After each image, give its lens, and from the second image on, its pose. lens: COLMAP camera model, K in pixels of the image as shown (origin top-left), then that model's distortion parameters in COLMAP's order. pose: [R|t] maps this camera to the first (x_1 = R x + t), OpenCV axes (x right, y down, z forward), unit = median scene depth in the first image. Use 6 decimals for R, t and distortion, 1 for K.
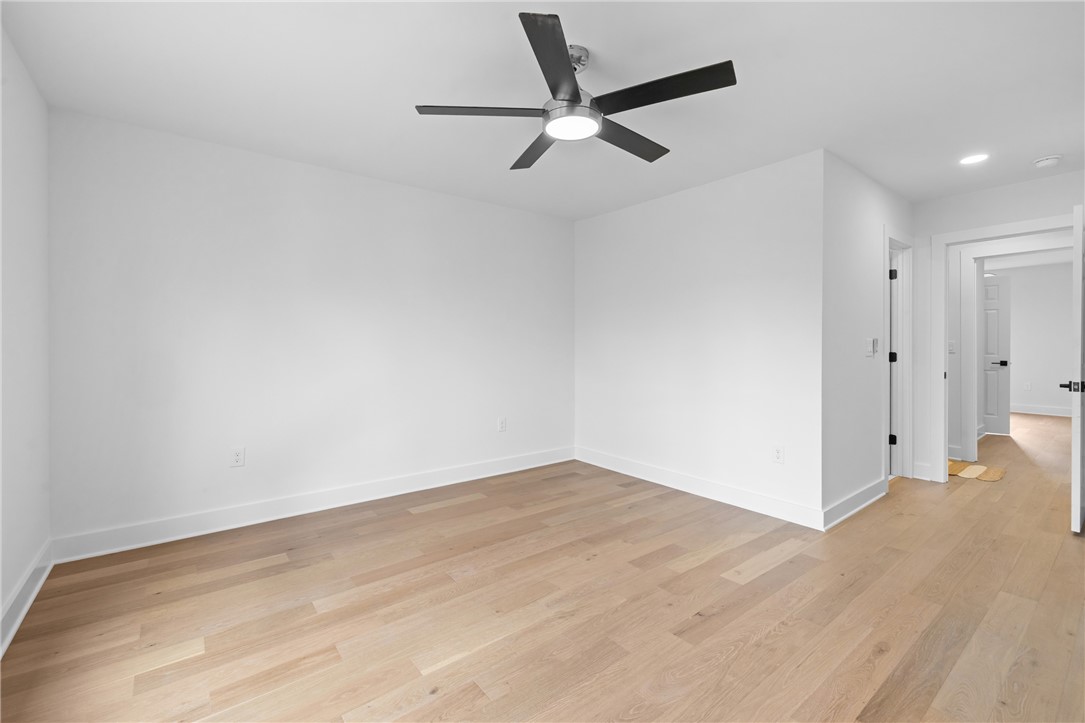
lens RADIAL K [[468.0, 0, 542.2], [0, 468.0, 355.1], [0, 0, 1]] dist [-0.000556, -0.000192]
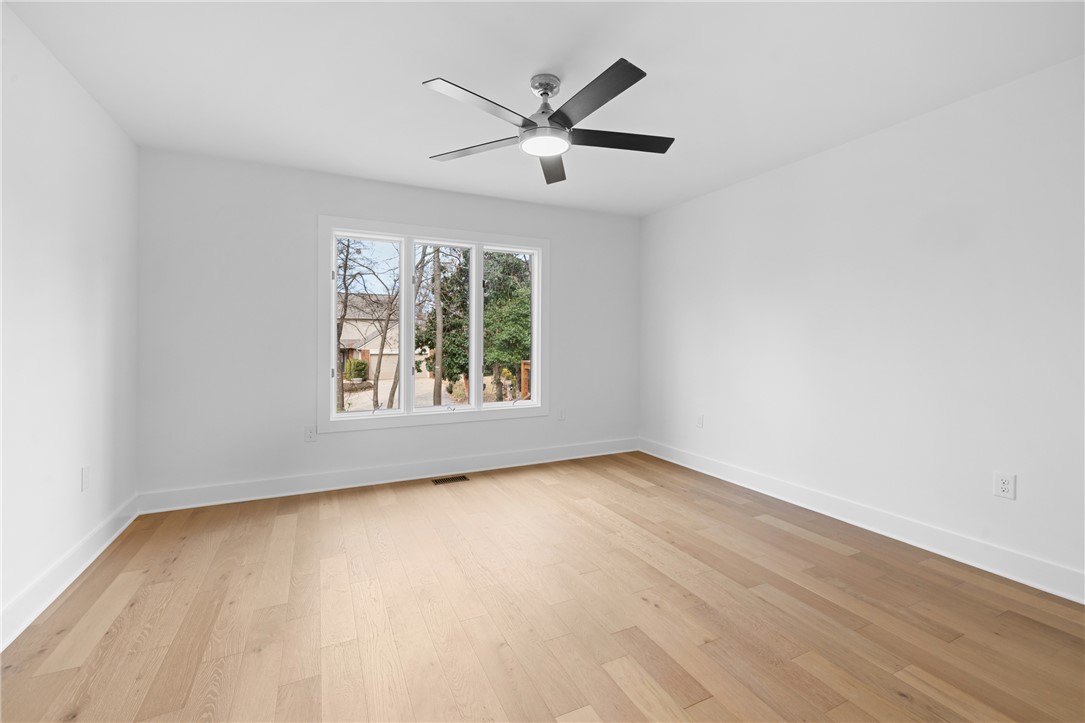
lens RADIAL K [[468.0, 0, 544.6], [0, 468.0, 335.3], [0, 0, 1]] dist [-0.000556, -0.000192]
pose [[-0.220211, -0.007009, -0.975427, 0.835959], [-0.014328, 0.999890, -0.003950, -0.024938], [0.975347, 0.013106, -0.220287, 0.876428]]
